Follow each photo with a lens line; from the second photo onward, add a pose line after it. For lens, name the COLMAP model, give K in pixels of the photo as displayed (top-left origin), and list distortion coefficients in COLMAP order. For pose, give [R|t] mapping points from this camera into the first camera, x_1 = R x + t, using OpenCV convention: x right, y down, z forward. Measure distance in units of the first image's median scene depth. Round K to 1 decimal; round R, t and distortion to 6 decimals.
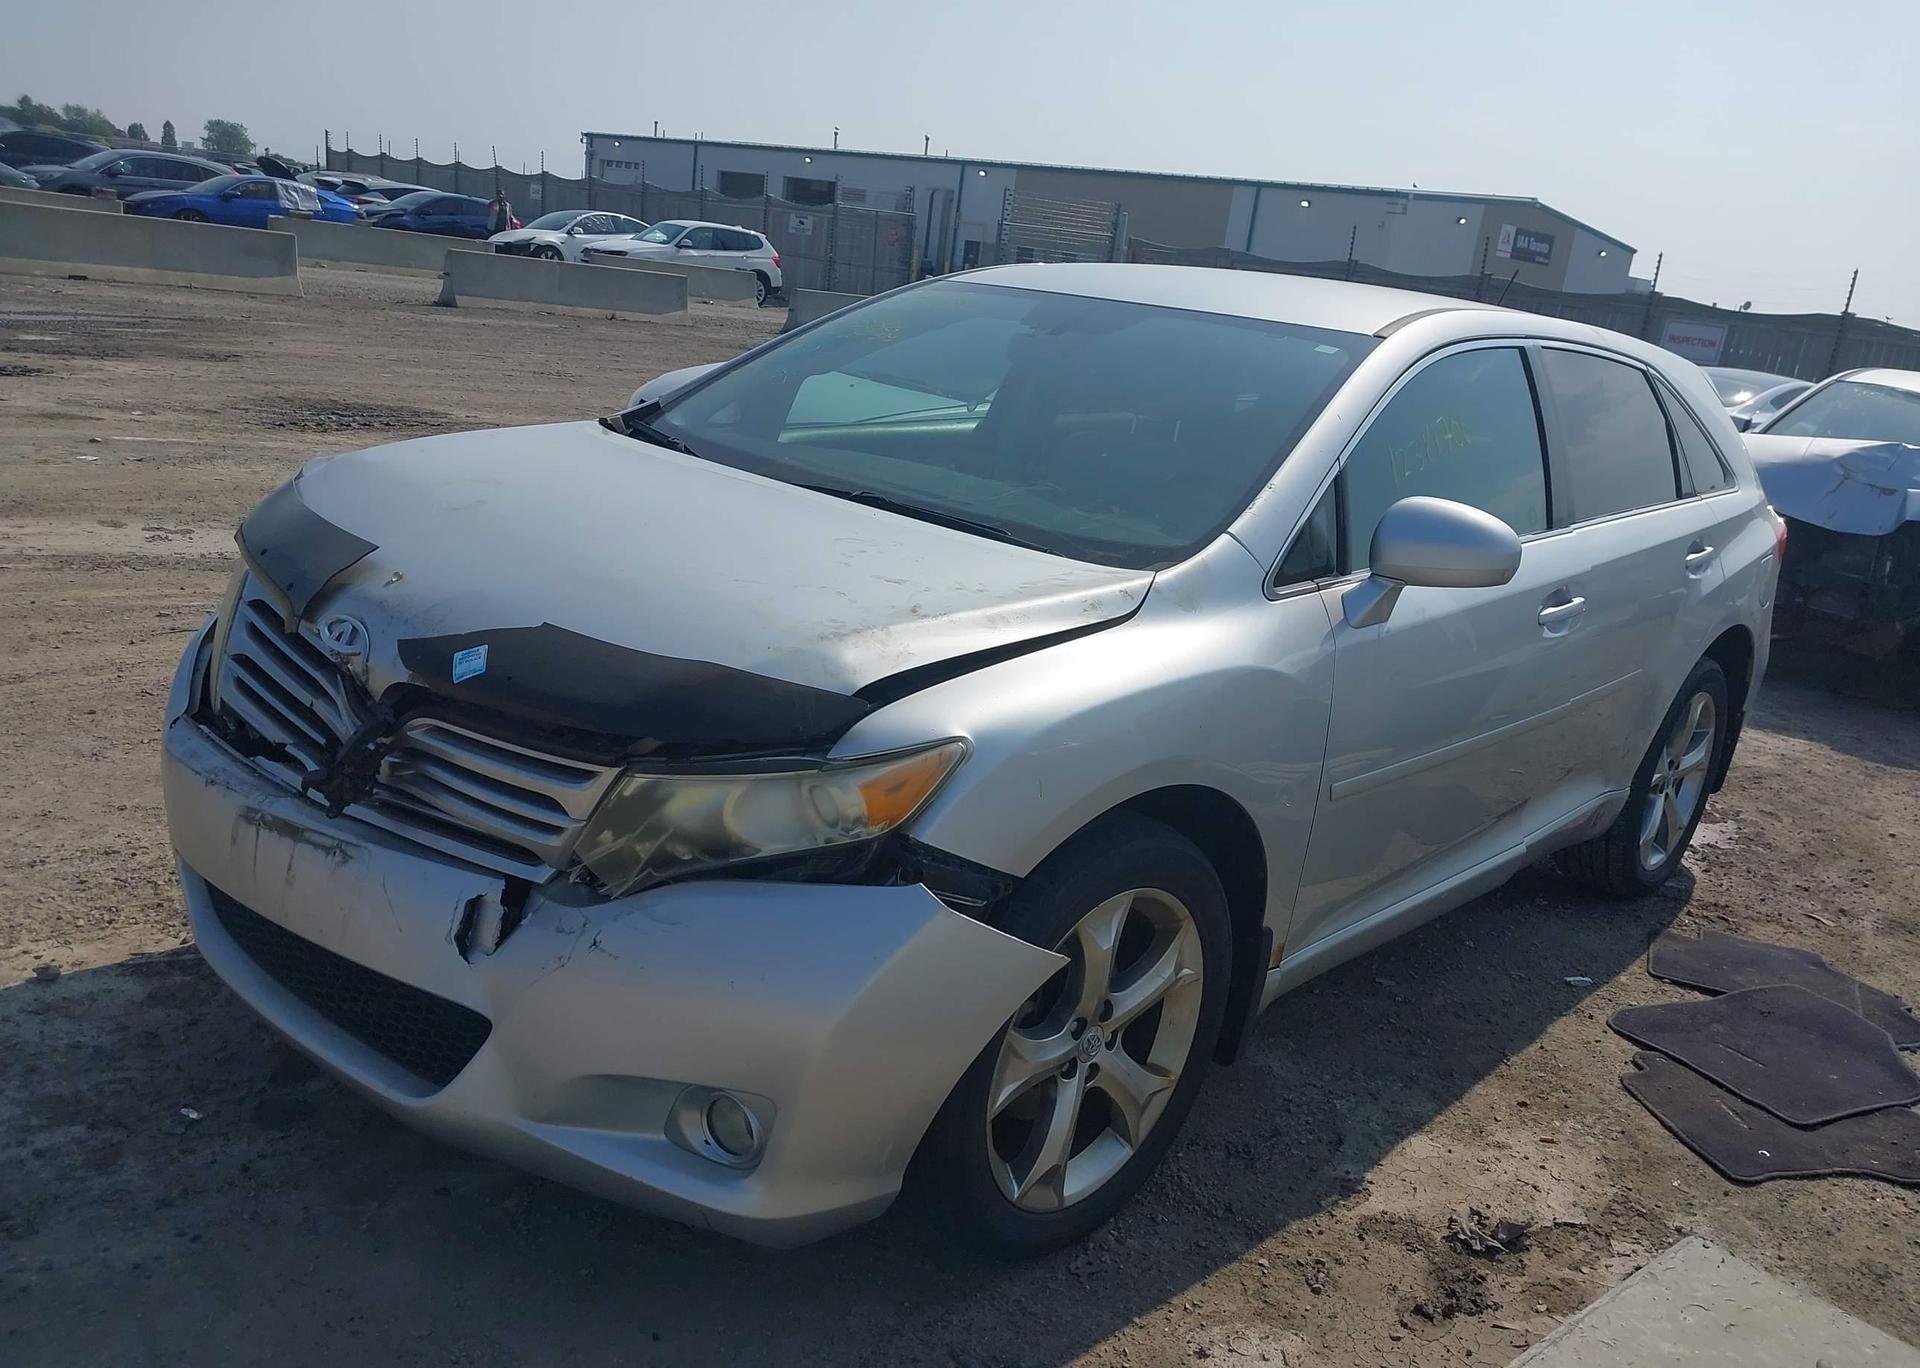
lens RADIAL K [[1456.9, 0, 985.4], [0, 1456.9, 684.7], [0, 0, 1]] dist [0.028945, -0.036876]
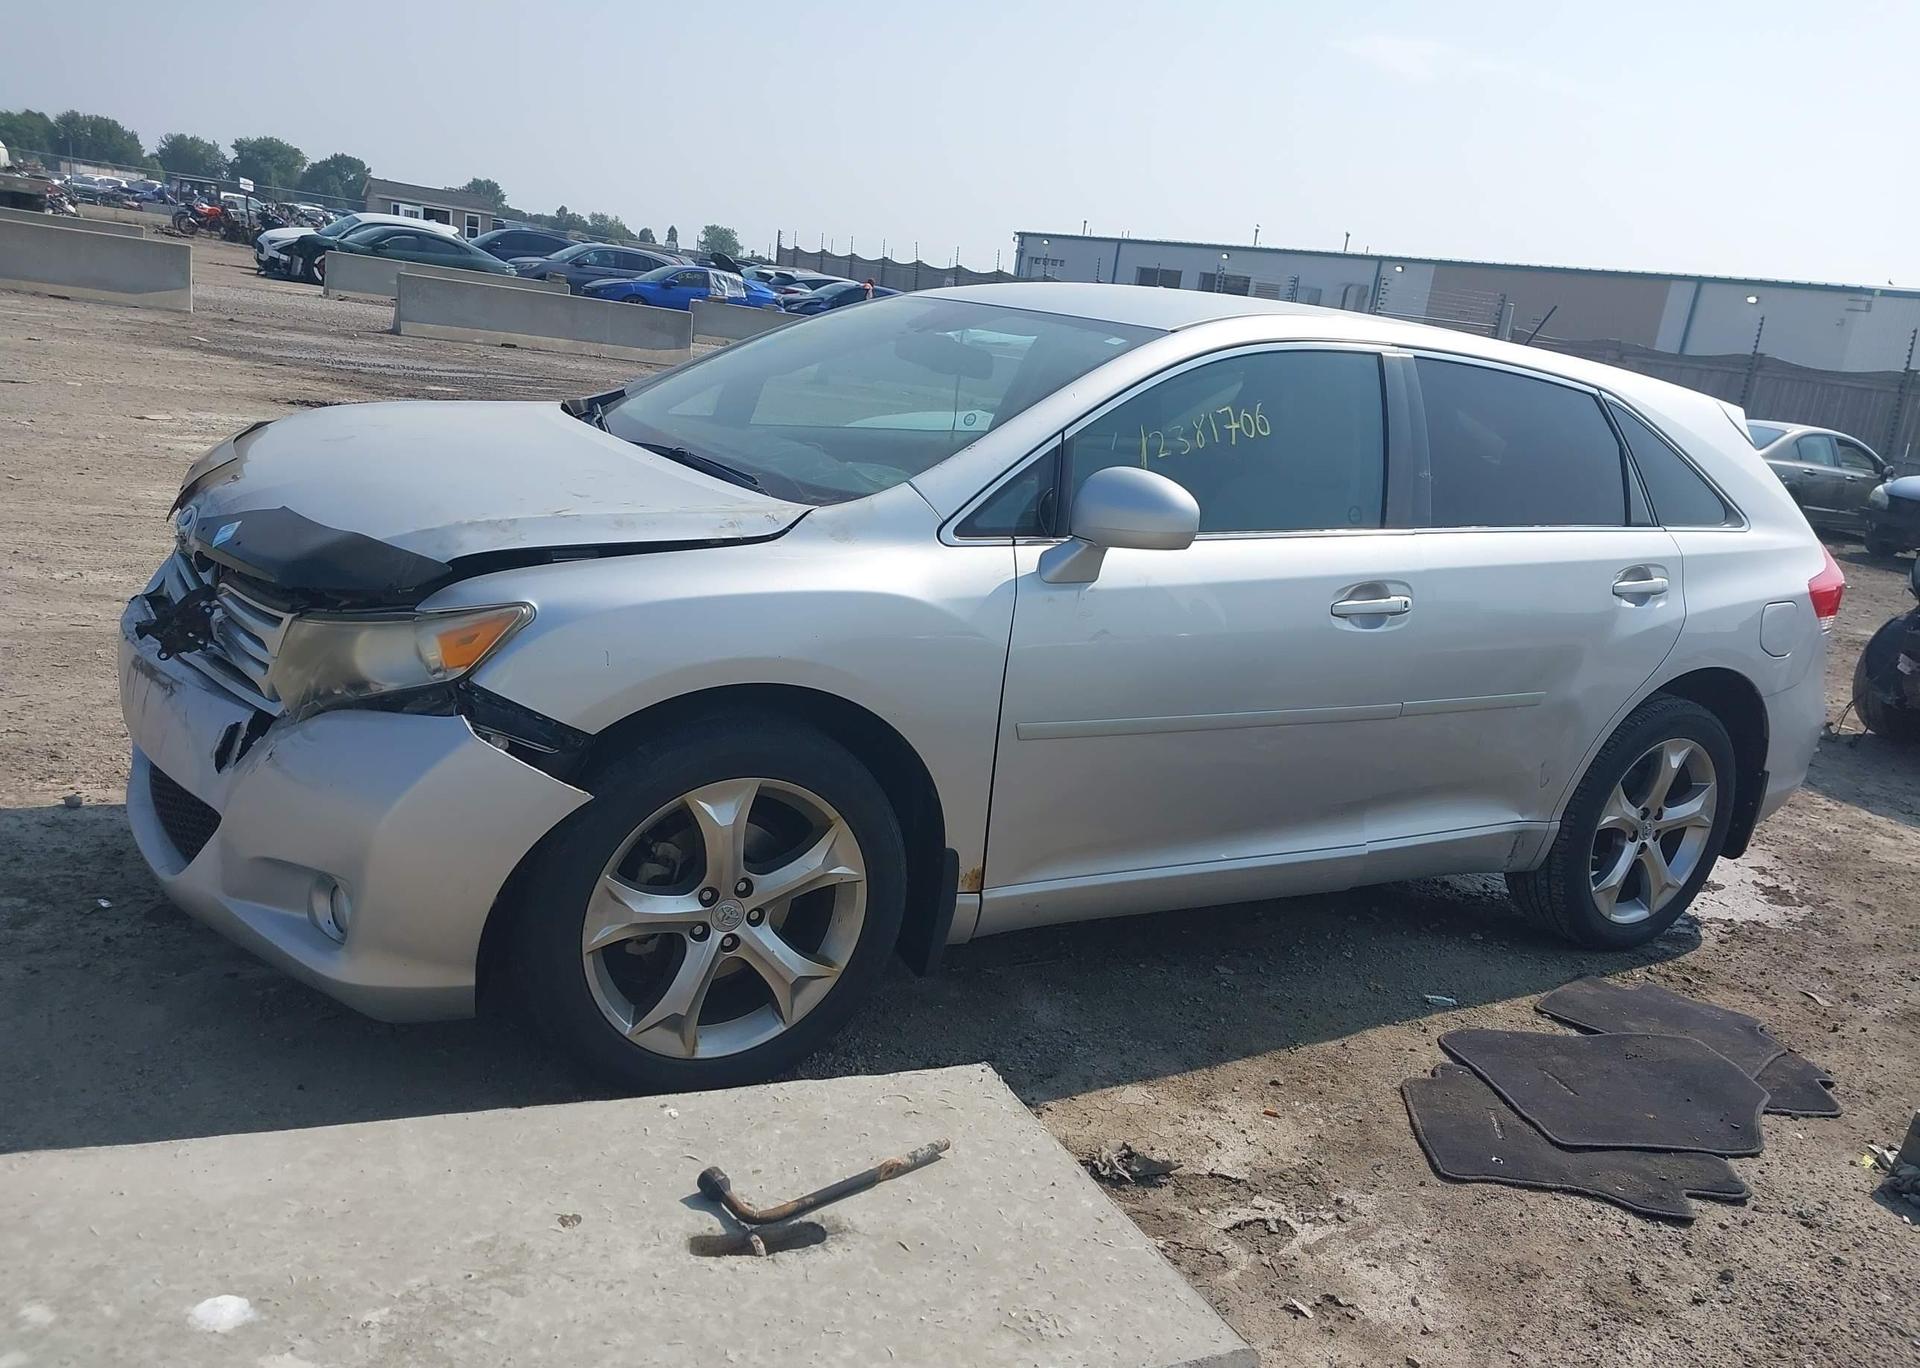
lens RADIAL K [[1456.9, 0, 985.4], [0, 1456.9, 684.7], [0, 0, 1]] dist [0.028945, -0.036876]
pose [[0.964243, 0.073340, -0.254671, 0.426906], [-0.088311, 0.994943, -0.047841, 0.081652], [0.249875, 0.068621, 0.965843, -0.046295]]
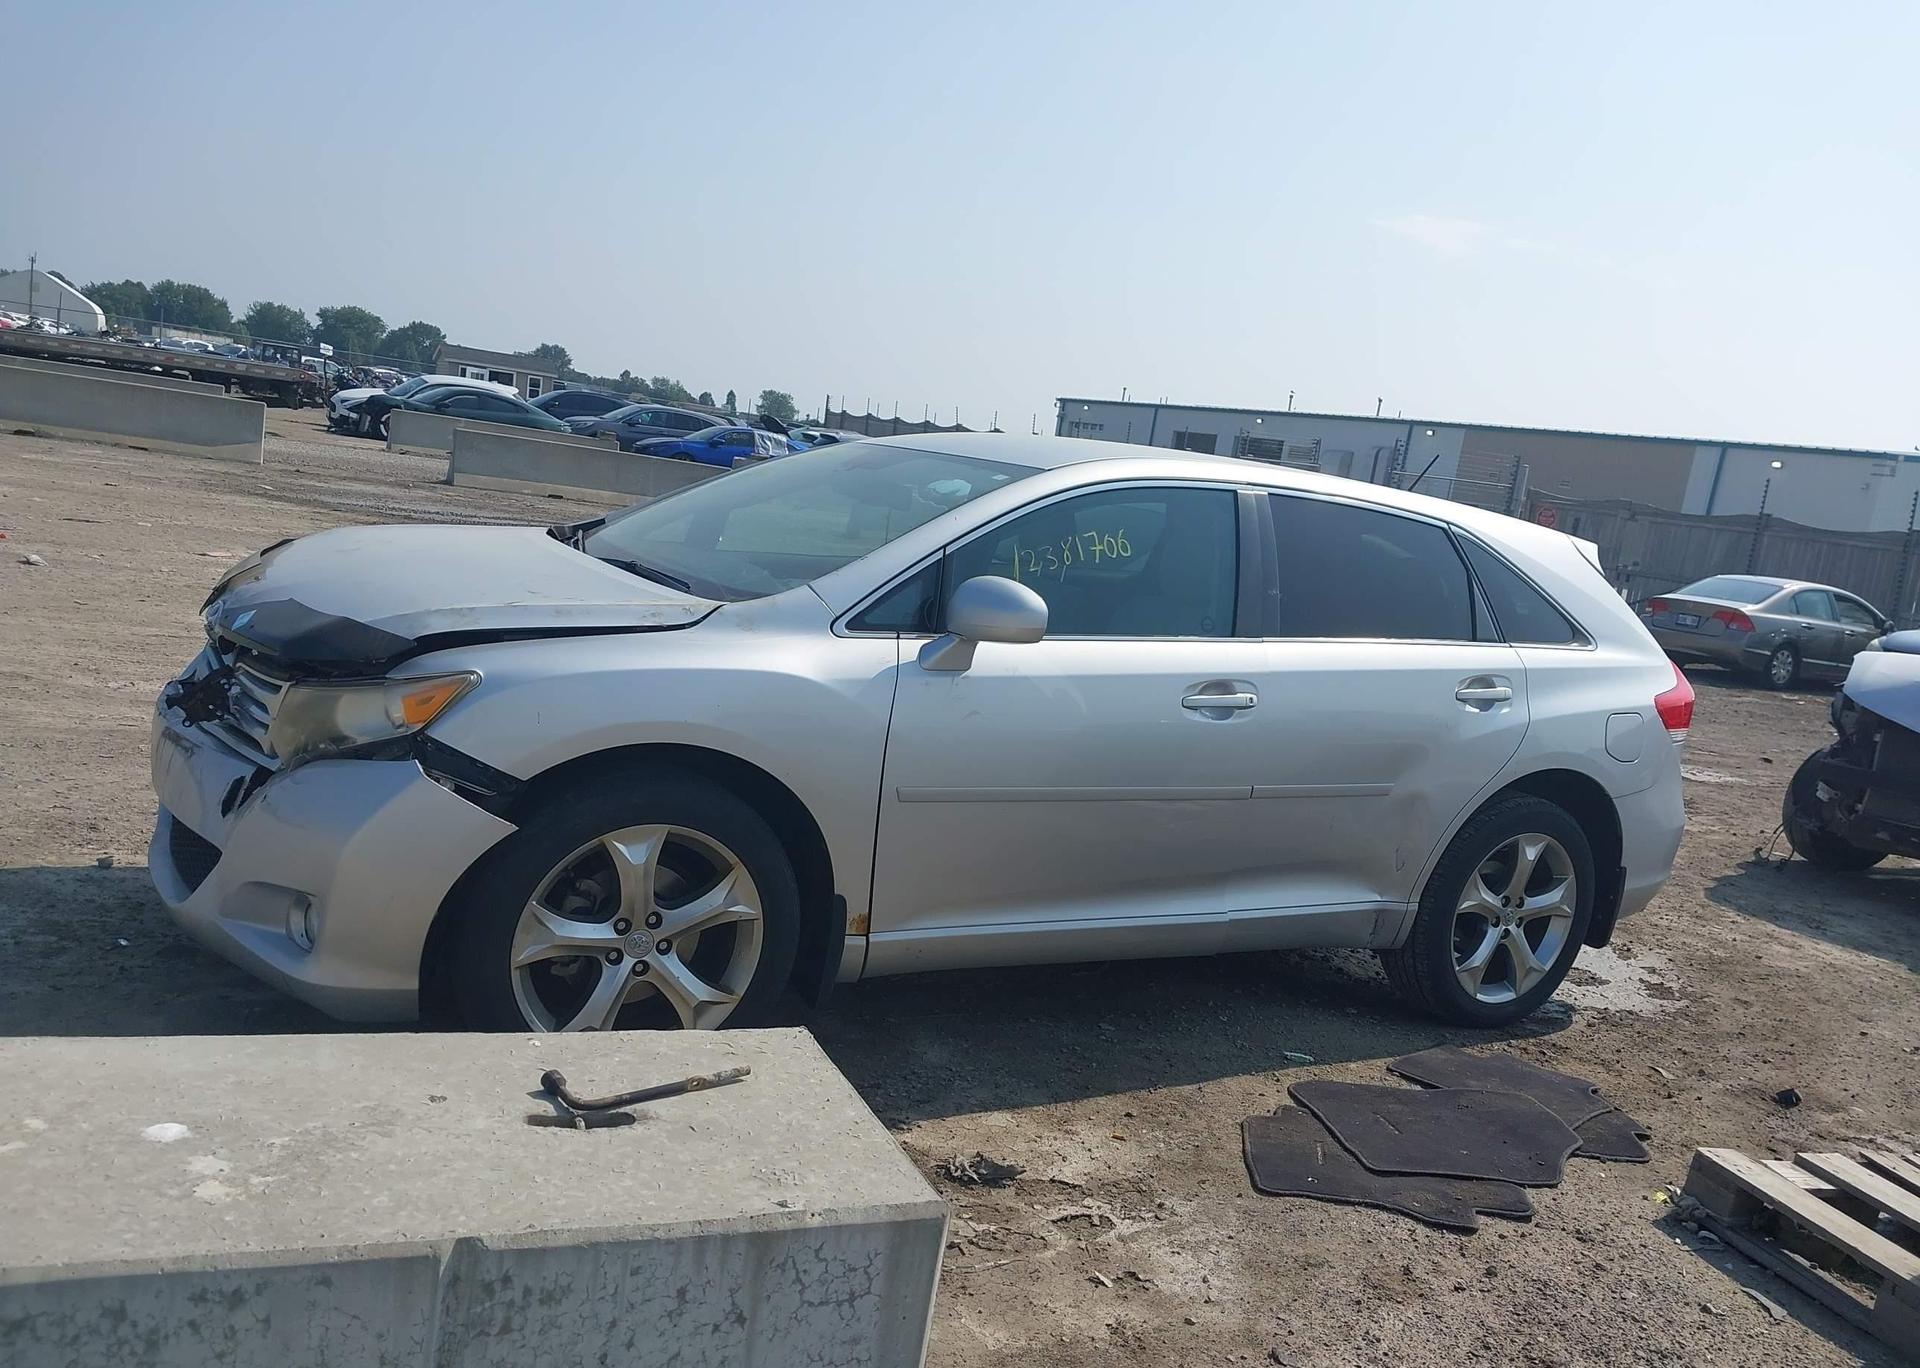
lens RADIAL K [[1442.4, 0, 990.6], [0, 1442.4, 671.1], [0, 0, 1]] dist [0.040543, -0.051760]
pose [[0.957272, 0.053633, -0.284172, 0.588426], [-0.101680, 0.982331, -0.157121, 0.138775], [0.270724, 0.179302, 0.945812, -0.171826]]
